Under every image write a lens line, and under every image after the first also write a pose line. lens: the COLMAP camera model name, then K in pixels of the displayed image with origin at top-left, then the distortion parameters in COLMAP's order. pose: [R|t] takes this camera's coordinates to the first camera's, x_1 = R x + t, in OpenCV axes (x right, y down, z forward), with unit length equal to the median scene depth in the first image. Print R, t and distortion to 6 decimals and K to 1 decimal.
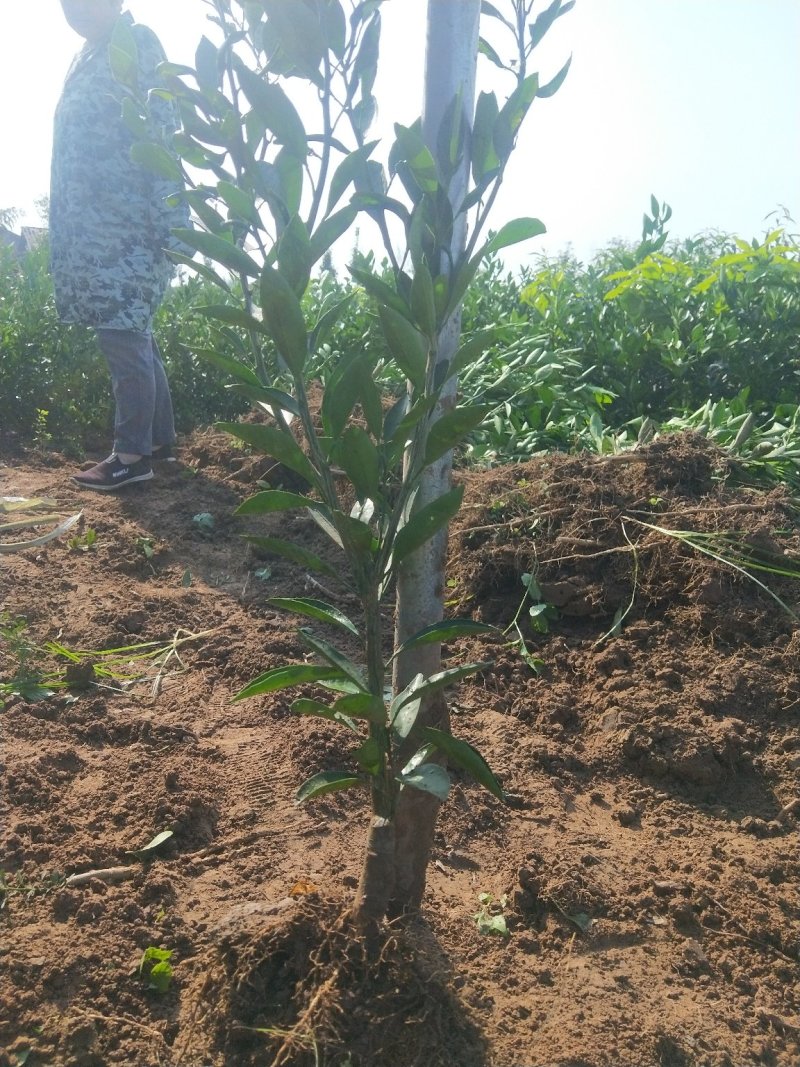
lens RADIAL K [[823.7, 0, 400.0], [0, 823.7, 533.5], [0, 0, 1]] dist [0.004235, 0.000544]
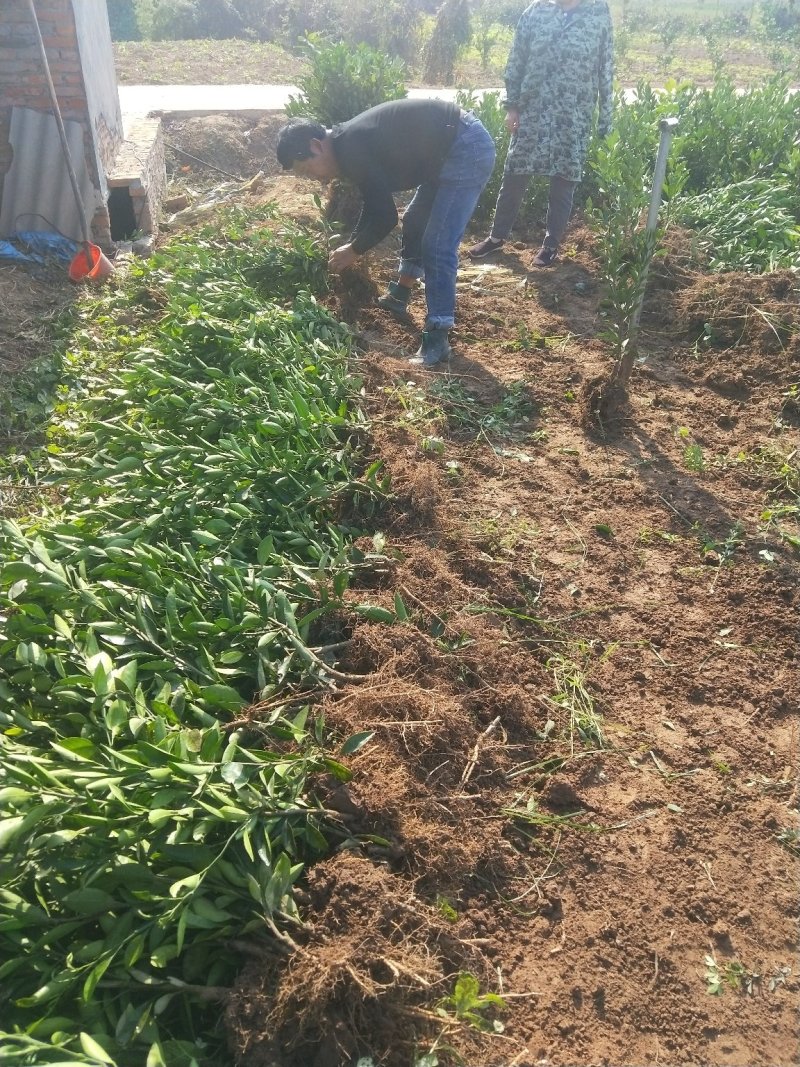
lens RADIAL K [[823.7, 0, 400.0], [0, 823.7, 533.5], [0, 0, 1]] dist [0.004235, 0.000544]
pose [[0.917401, 0.182576, -0.353611, 0.325279], [-0.064260, 0.944853, 0.321129, -0.102346], [0.392741, -0.271881, 0.878542, -1.936247]]
